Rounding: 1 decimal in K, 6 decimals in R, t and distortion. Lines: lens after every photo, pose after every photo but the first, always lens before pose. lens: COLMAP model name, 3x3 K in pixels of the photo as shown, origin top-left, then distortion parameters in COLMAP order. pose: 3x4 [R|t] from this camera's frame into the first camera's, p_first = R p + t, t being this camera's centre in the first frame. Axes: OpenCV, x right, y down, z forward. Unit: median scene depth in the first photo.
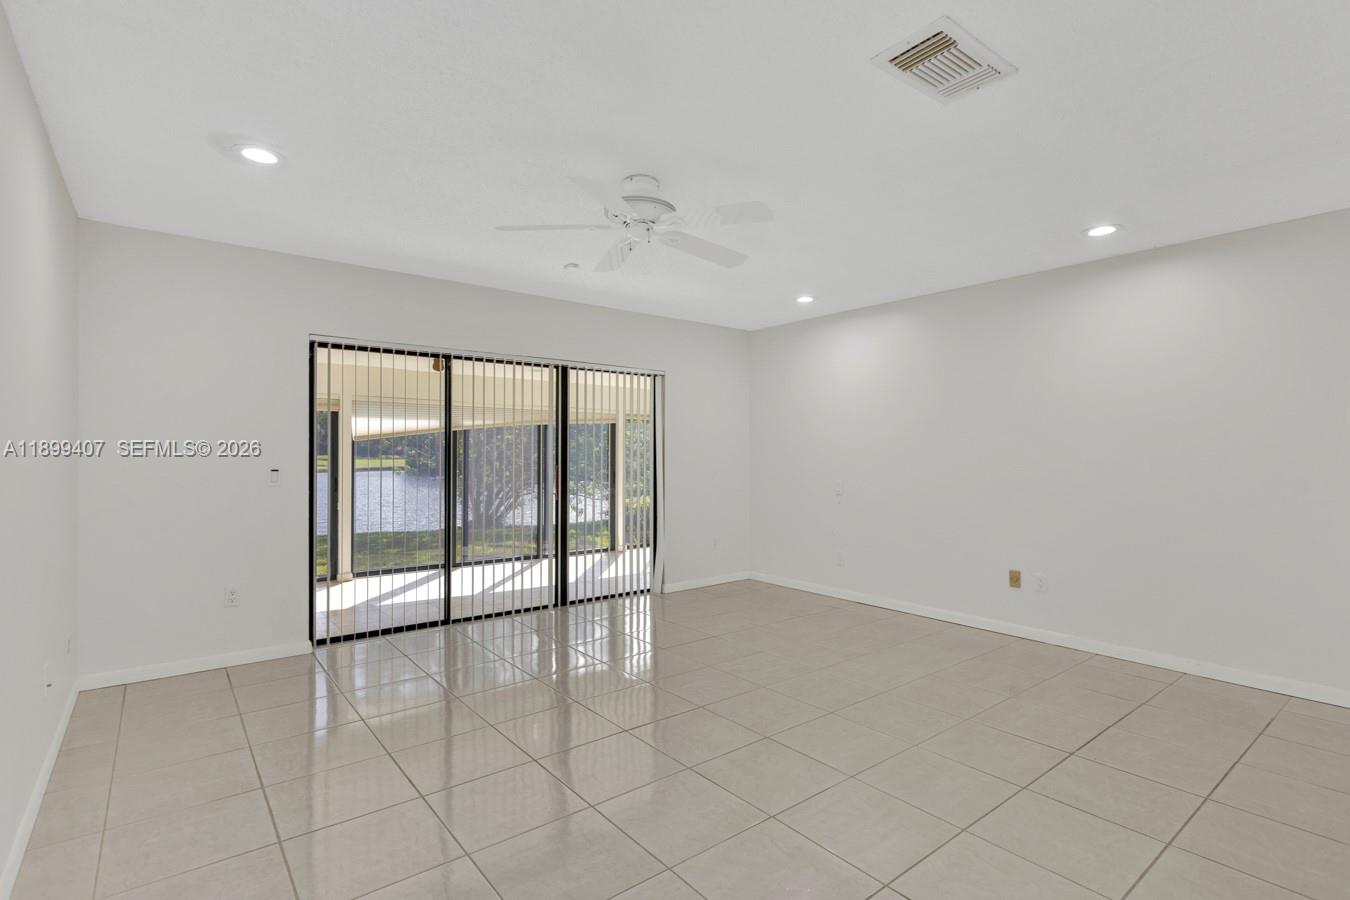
lens RADIAL K [[624.0, 0, 684.9], [0, 624.0, 440.9], [0, 0, 1]] dist [0.004583, 0.000866]
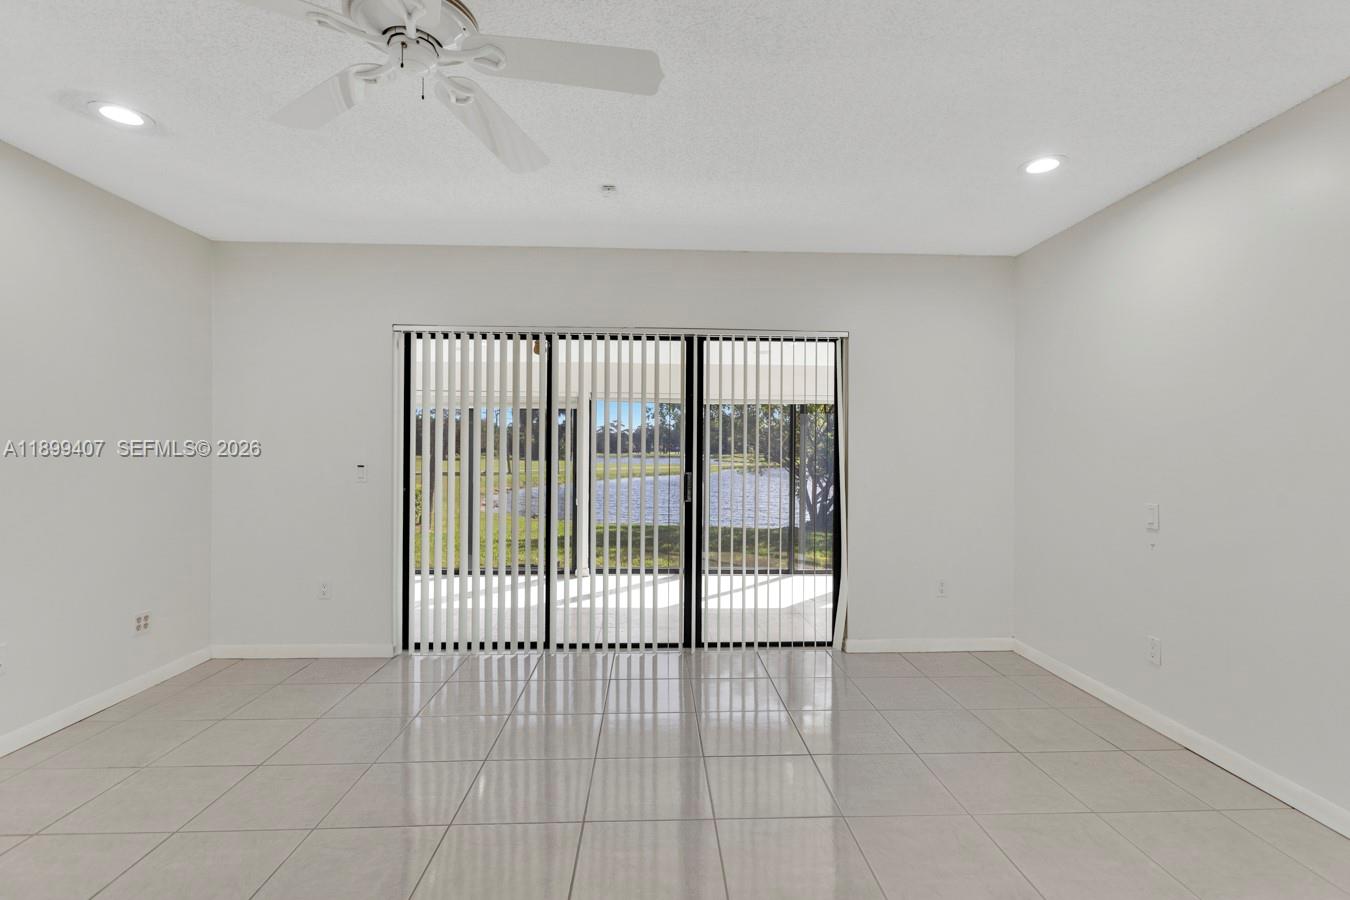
lens RADIAL K [[624.0, 0, 684.9], [0, 624.0, 440.9], [0, 0, 1]] dist [0.004583, 0.000866]
pose [[0.816632, -0.005897, -0.577128, 0.239935], [0.008365, 0.999964, 0.001620, 0.007977], [0.577098, -0.006151, 0.816652, 0.362391]]
